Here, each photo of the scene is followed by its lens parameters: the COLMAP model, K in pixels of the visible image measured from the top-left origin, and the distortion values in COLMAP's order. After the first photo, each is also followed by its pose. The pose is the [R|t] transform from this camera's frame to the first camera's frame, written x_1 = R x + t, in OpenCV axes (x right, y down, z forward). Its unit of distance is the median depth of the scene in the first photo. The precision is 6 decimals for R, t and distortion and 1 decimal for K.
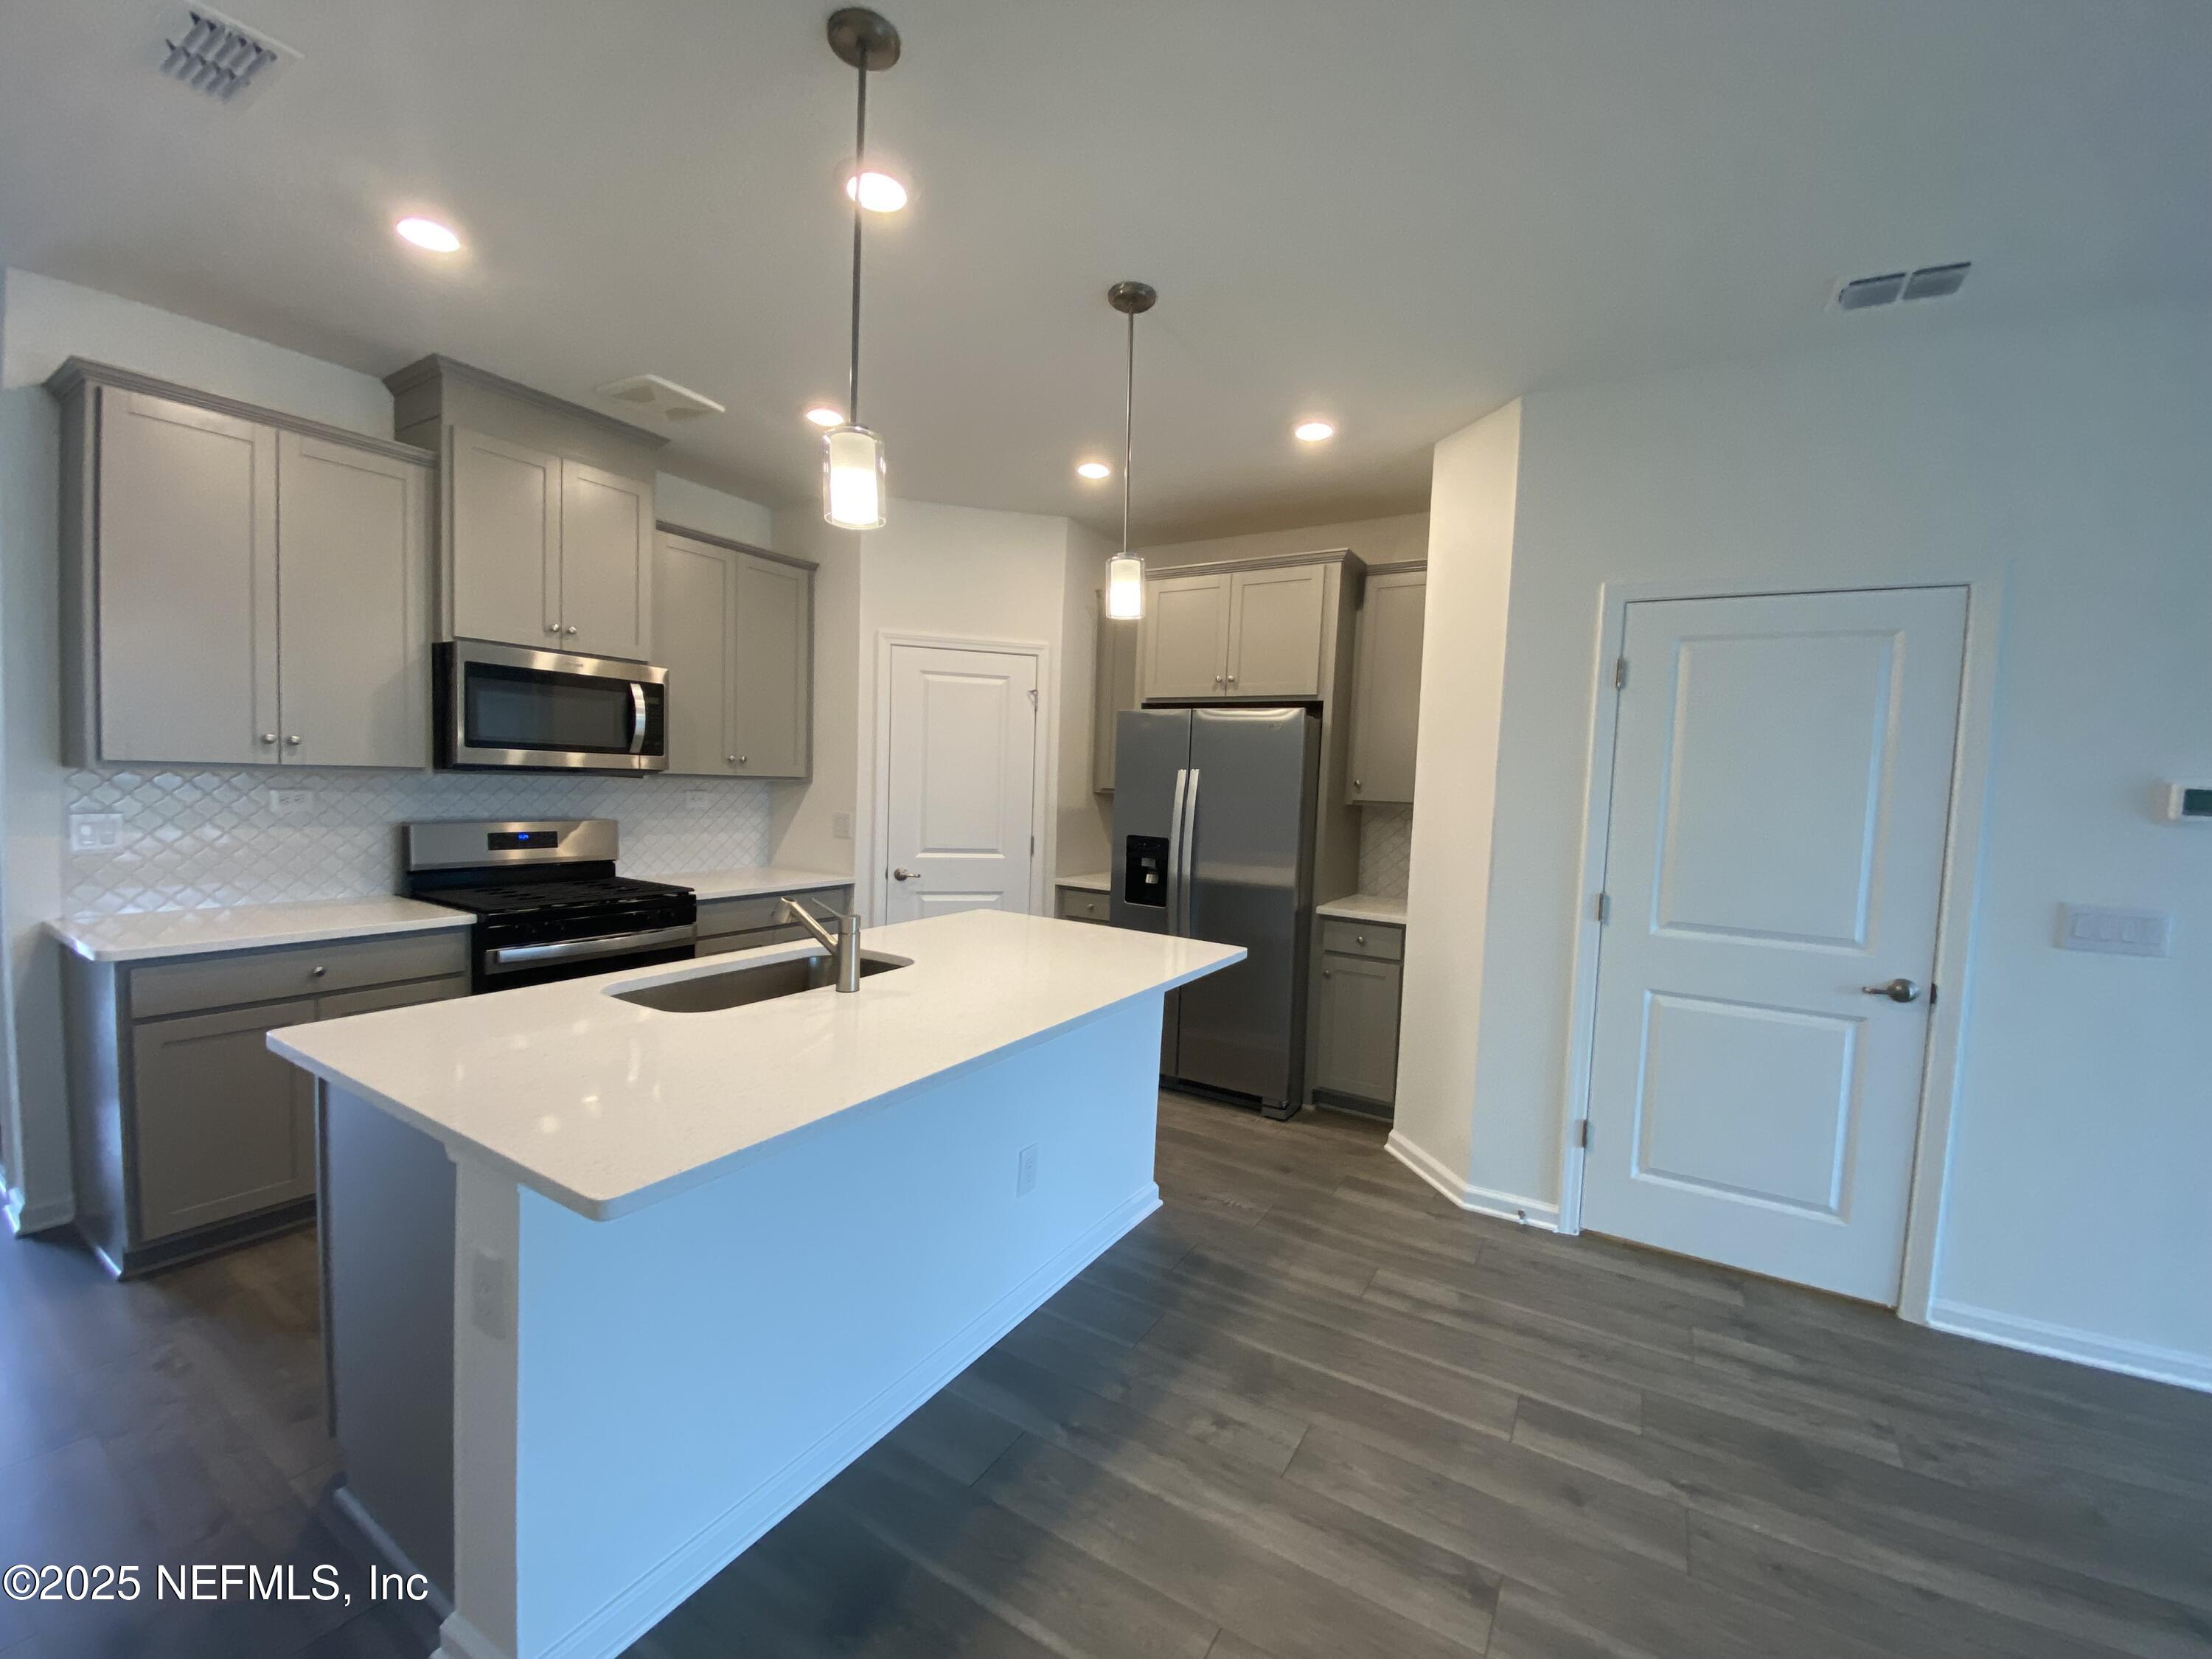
lens RADIAL K [[900.4, 0, 1109.7], [0, 900.4, 830.6], [0, 0, 1]] dist [0.026172, -0.000120]
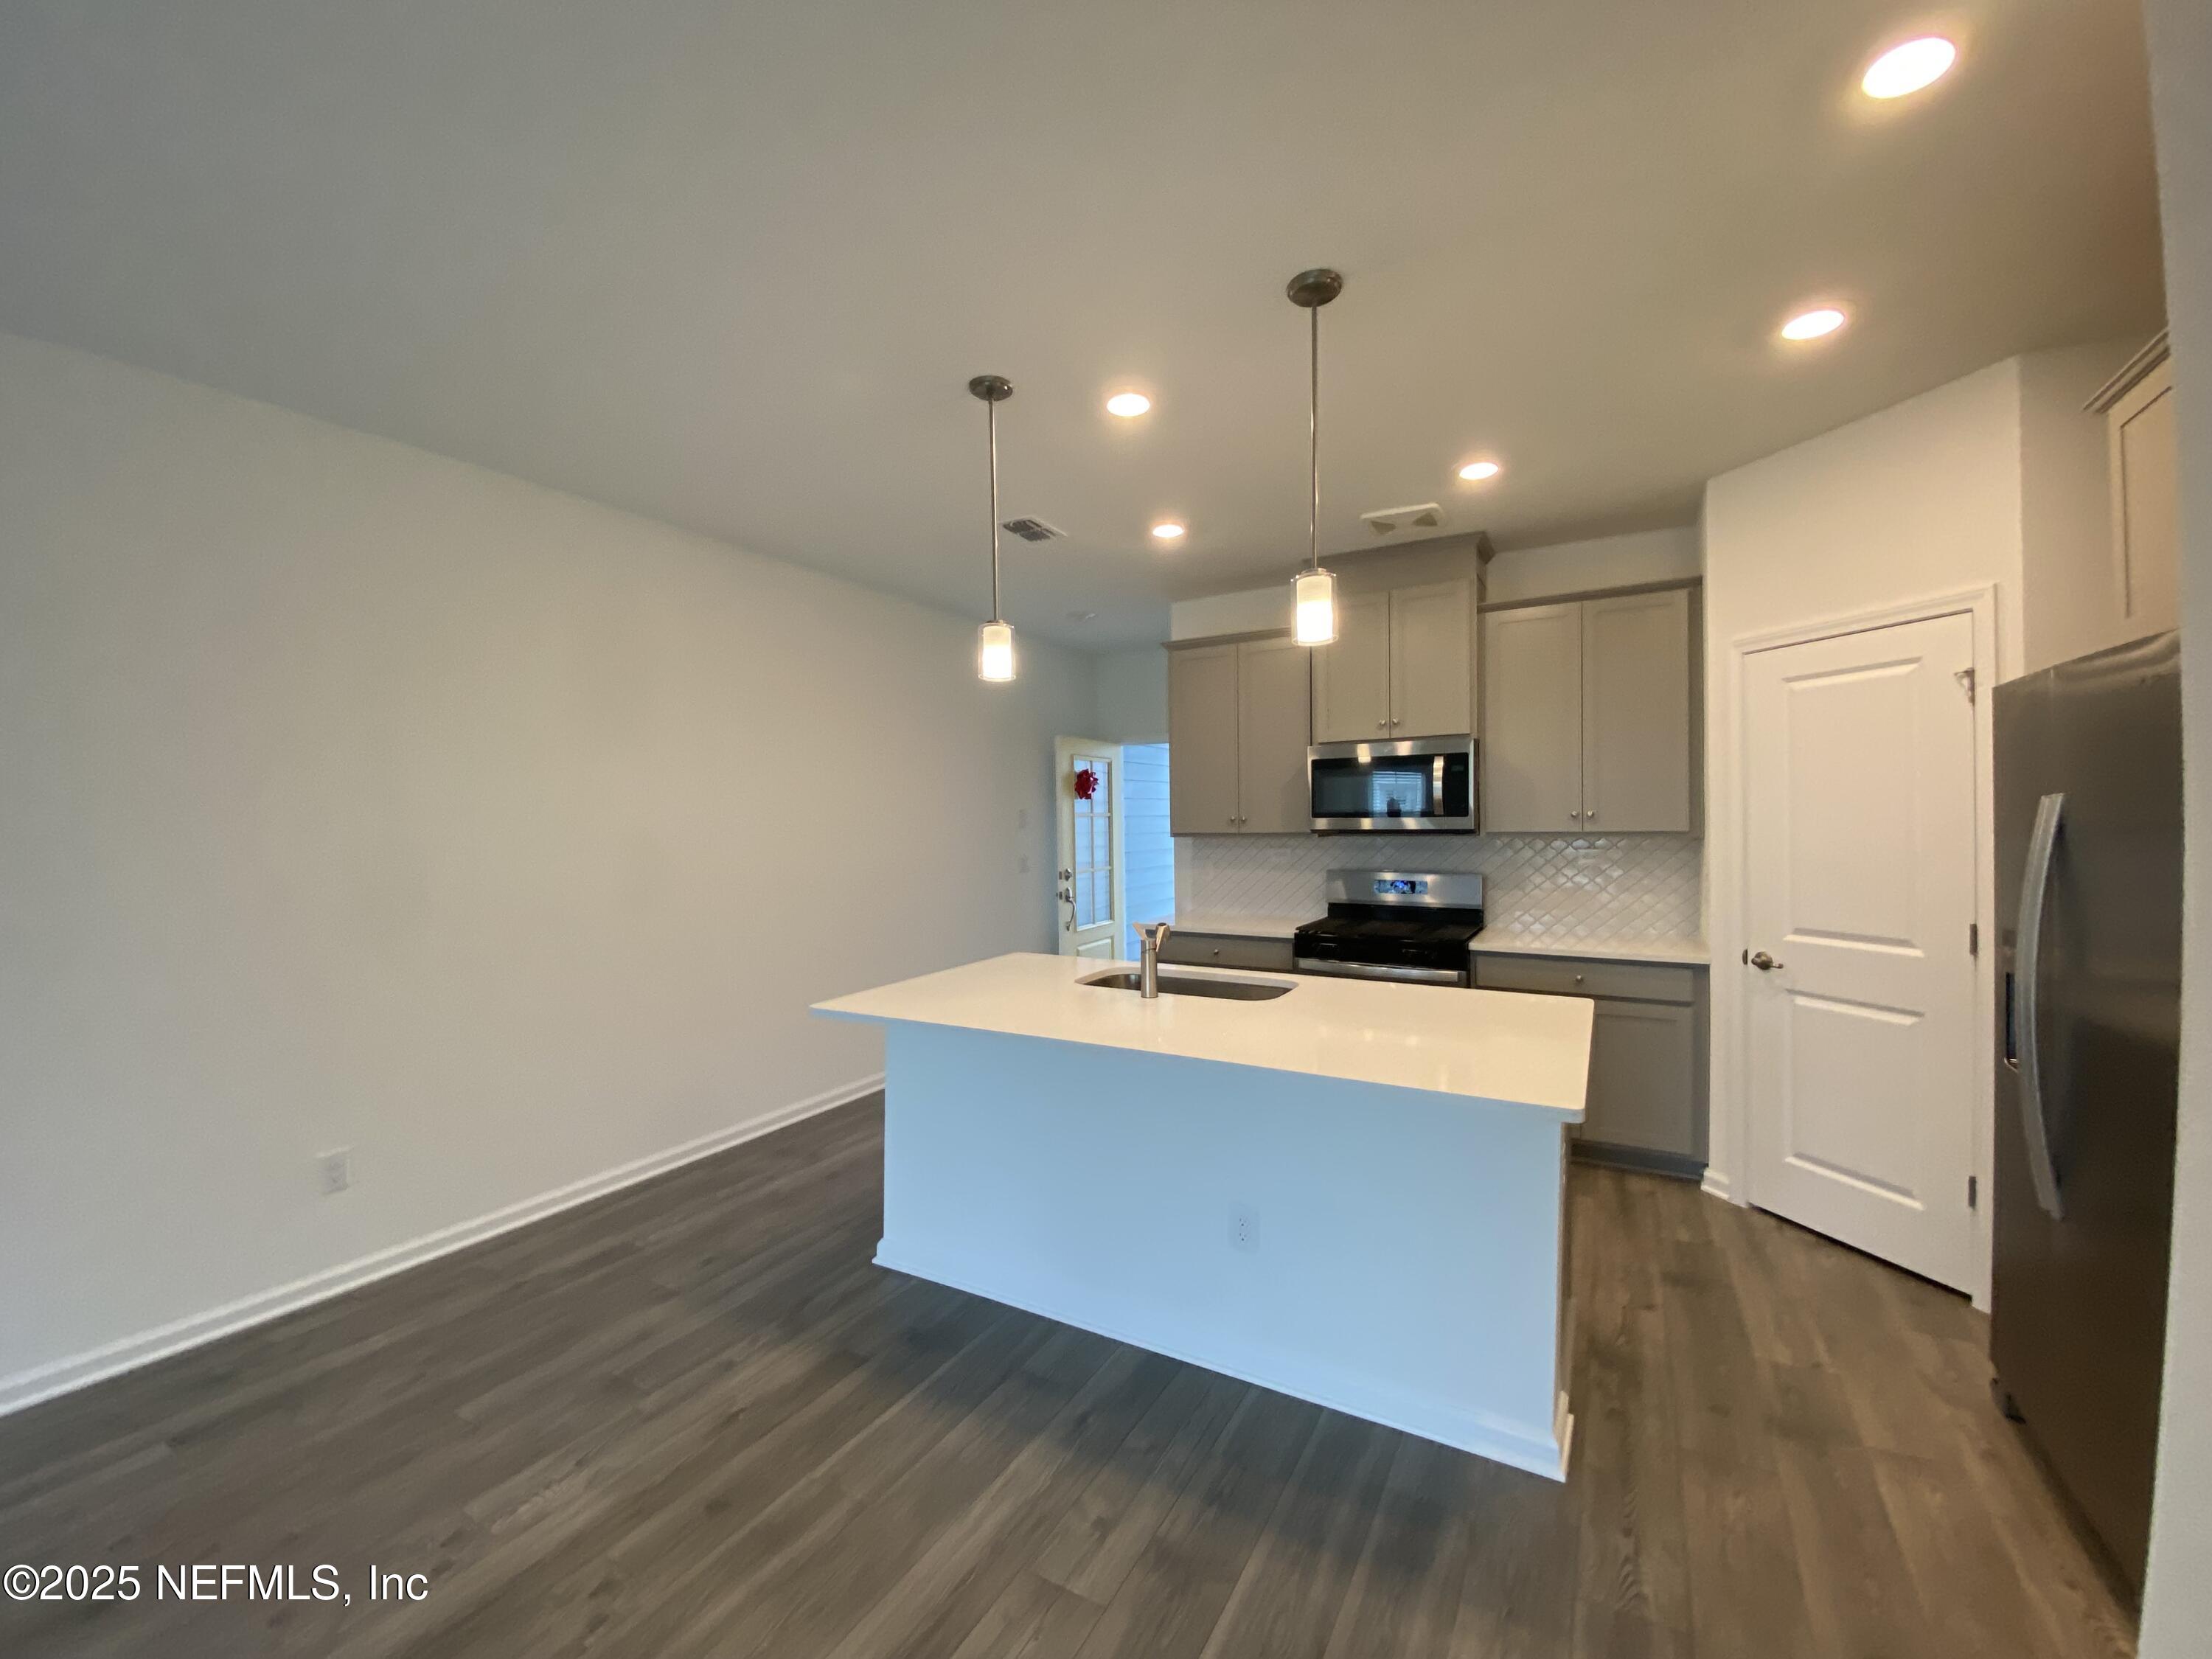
lens RADIAL K [[900.4, 0, 1106.7], [0, 900.4, 833.4], [0, 0, 1]] dist [0.026172, -0.000120]
pose [[0.026247, -0.023331, -0.999383, 0.770148], [-0.044597, 0.998705, -0.024487, -0.019139], [0.998660, 0.045212, 0.025172, 0.686846]]
